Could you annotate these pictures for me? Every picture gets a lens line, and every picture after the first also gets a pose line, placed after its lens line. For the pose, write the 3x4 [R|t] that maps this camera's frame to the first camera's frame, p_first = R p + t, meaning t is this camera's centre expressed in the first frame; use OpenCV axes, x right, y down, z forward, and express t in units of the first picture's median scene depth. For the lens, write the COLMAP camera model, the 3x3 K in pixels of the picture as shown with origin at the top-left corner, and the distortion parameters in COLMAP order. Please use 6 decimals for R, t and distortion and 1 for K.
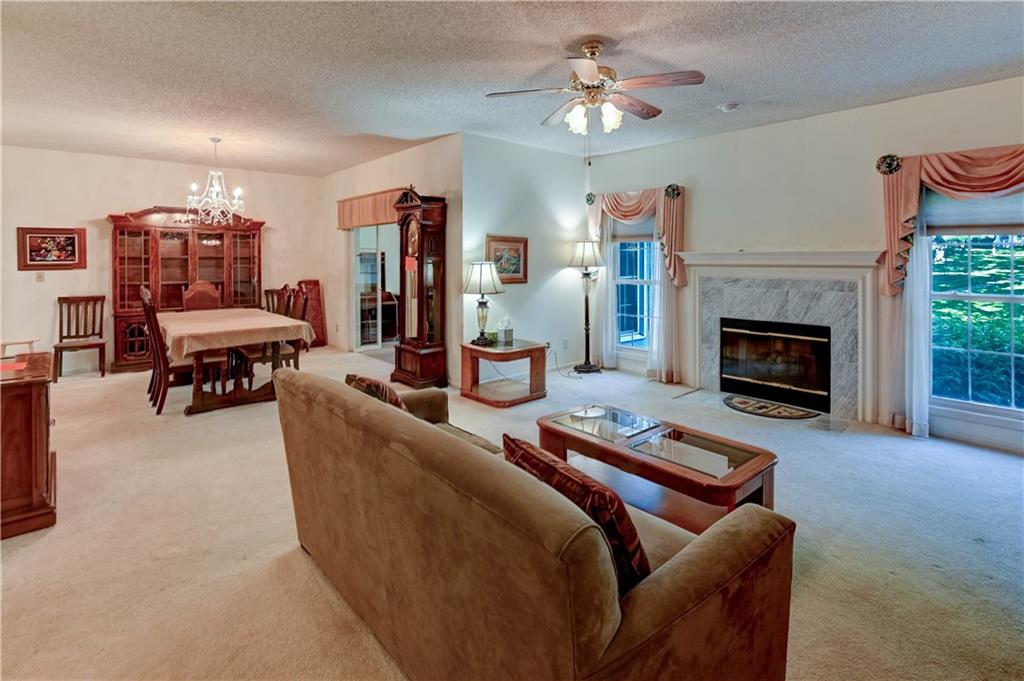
lens RADIAL K [[500.8, 0, 515.9], [0, 500.8, 266.5], [0, 0, 1]] dist [0.001541, -0.000226]
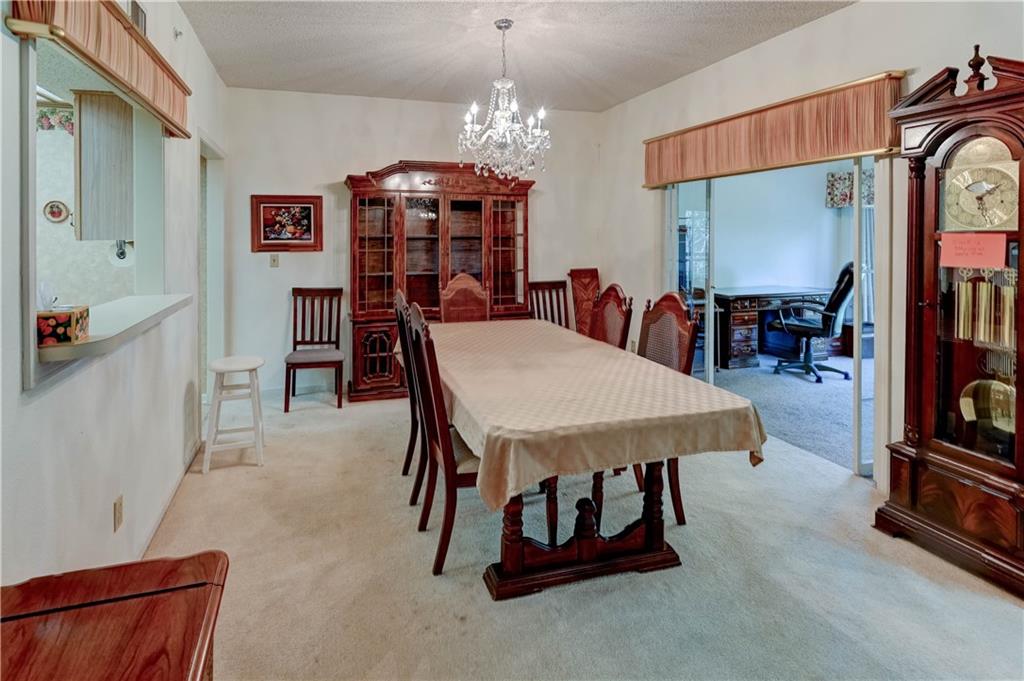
lens RADIAL K [[471.0, 0, 427.3], [0, 471.0, 238.5], [0, 0, 1]] dist [0.000488, -0.000063]
pose [[0.881879, 0.004694, -0.471452, -0.440647], [-0.007991, 0.999956, -0.004992, -0.012250], [0.471408, 0.008170, 0.881878, 0.515717]]
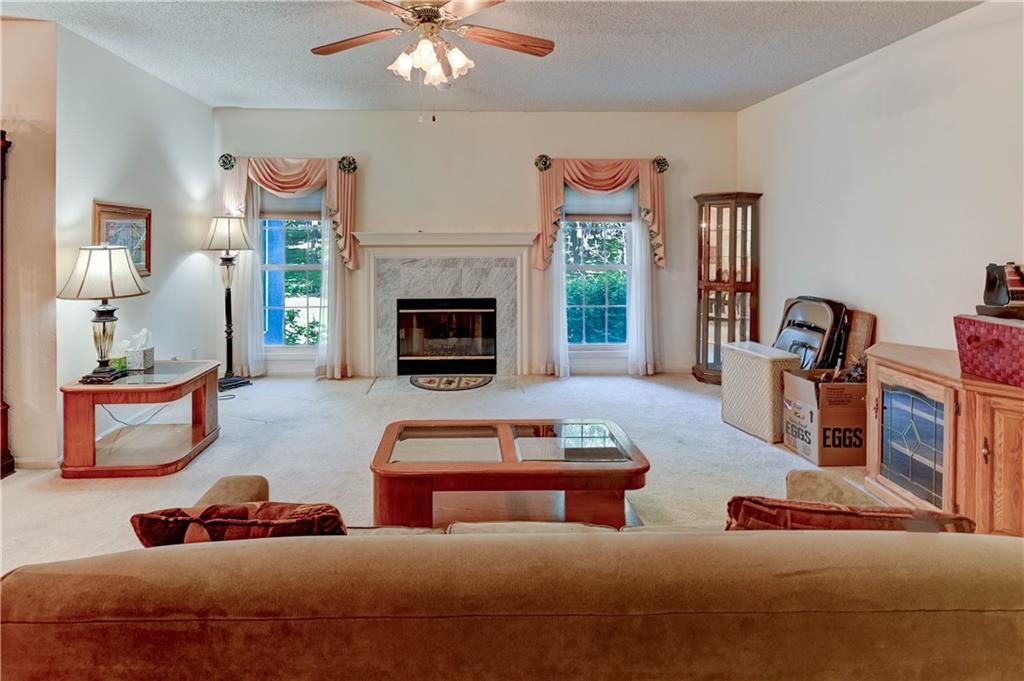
lens RADIAL K [[498.9, 0, 486.5], [0, 498.9, 245.0], [0, 0, 1]] dist [0.001591, -0.000523]
pose [[0.646975, -0.011539, 0.762424, -0.220835], [0.014331, 0.999893, 0.002972, -0.004657], [-0.762377, 0.009004, 0.647071, 0.242331]]
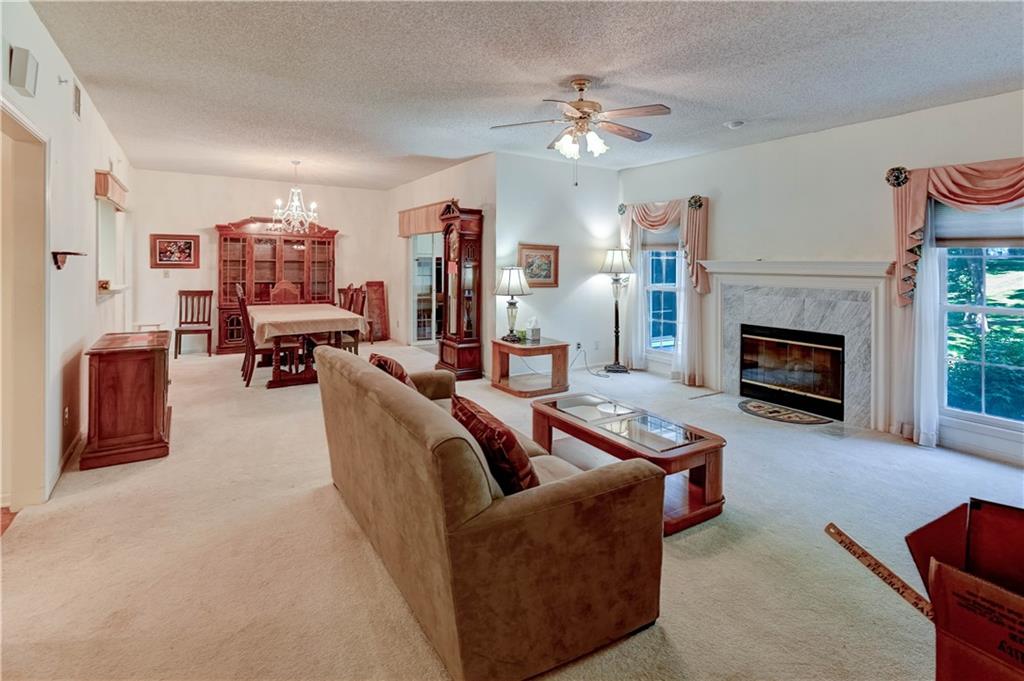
lens RADIAL K [[494.5, 0, 509.6], [0, 494.5, 268.5], [0, 0, 1]] dist [-0.000385, -0.000847]
pose [[0.987226, 0.014634, -0.158655, 0.098243], [-0.015787, 0.999857, -0.006007, 0.000597], [0.158544, 0.008435, 0.987316, -0.087570]]
